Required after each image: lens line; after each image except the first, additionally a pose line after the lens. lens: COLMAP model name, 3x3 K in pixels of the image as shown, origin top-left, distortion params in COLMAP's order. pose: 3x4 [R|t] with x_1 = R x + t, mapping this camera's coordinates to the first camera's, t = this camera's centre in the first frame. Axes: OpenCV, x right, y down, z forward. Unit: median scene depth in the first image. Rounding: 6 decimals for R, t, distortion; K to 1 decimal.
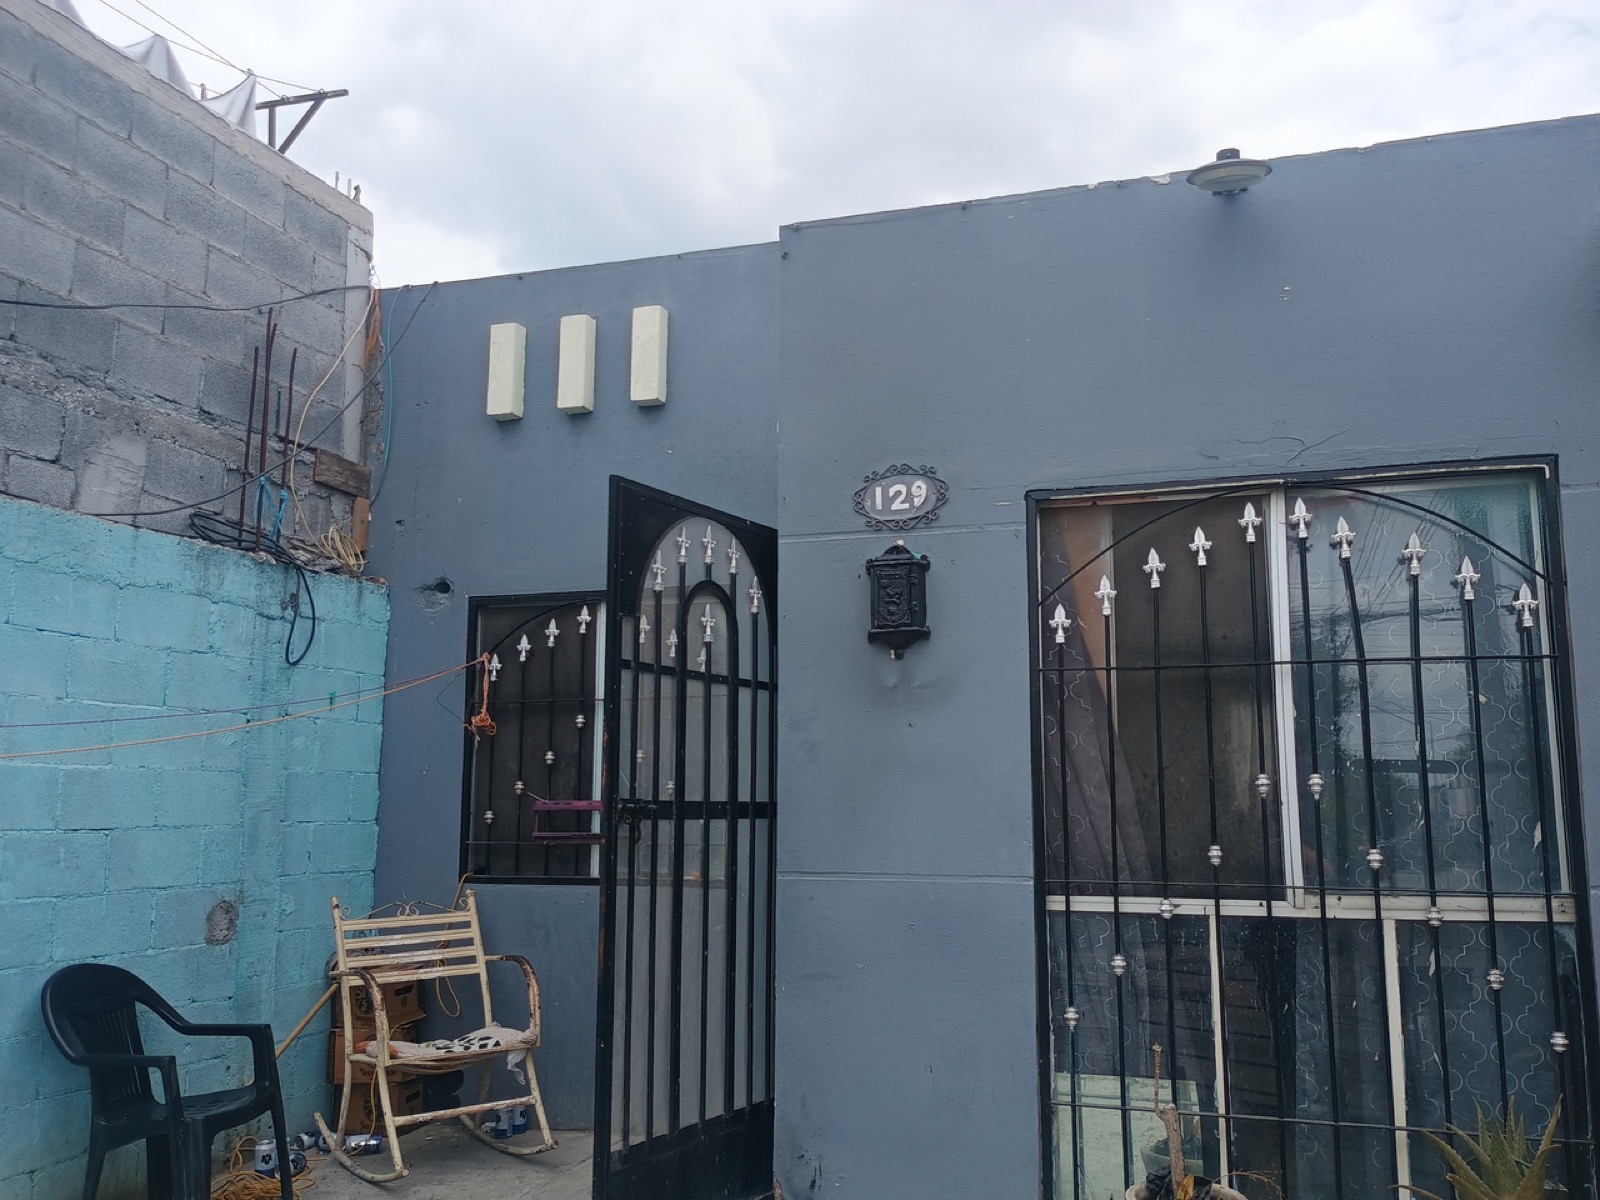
lens RADIAL K [[1390.6, 0, 798.1], [0, 1390.6, 608.1], [0, 0, 1]] dist [-0.000853, -0.000107]
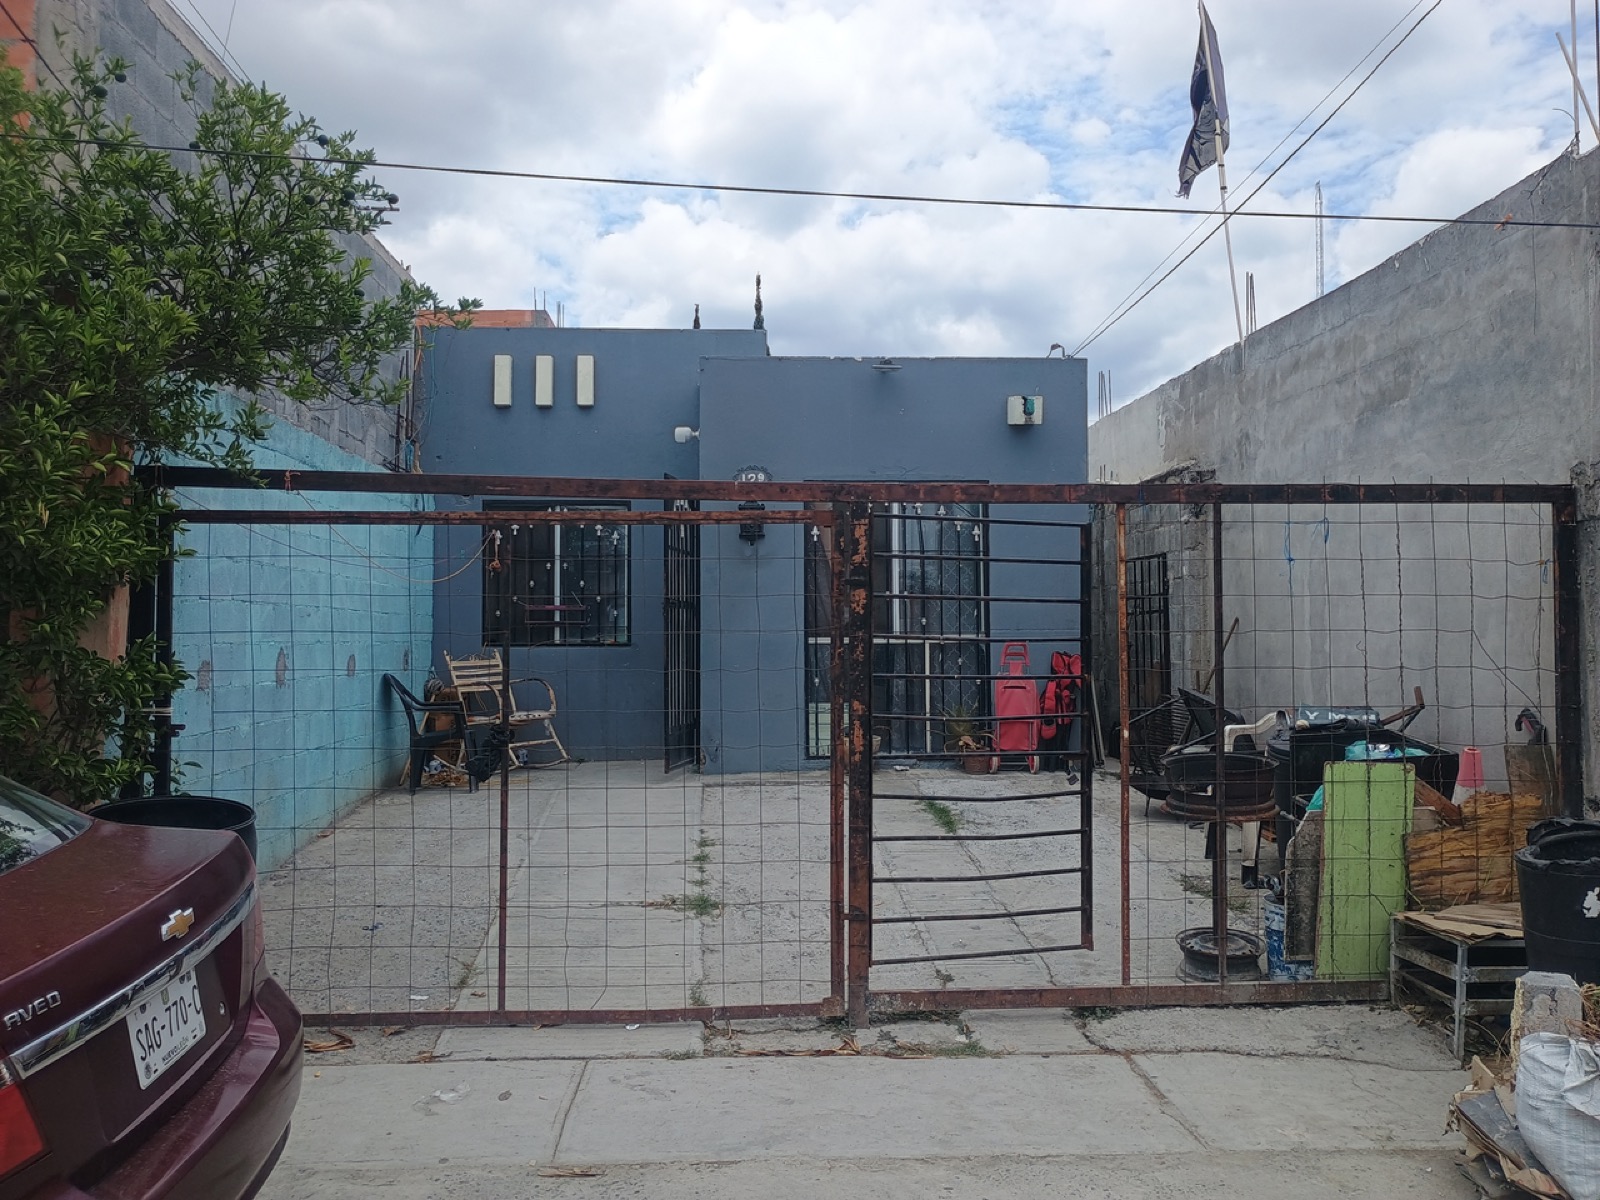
lens RADIAL K [[1390.6, 0, 802.5], [0, 1390.6, 594.9], [0, 0, 1]] dist [-0.000853, -0.000107]
pose [[0.925902, 0.008739, 0.377662, -0.627189], [-0.048882, 0.994099, 0.096839, -0.096577], [-0.374587, -0.108125, 0.920866, -1.069852]]
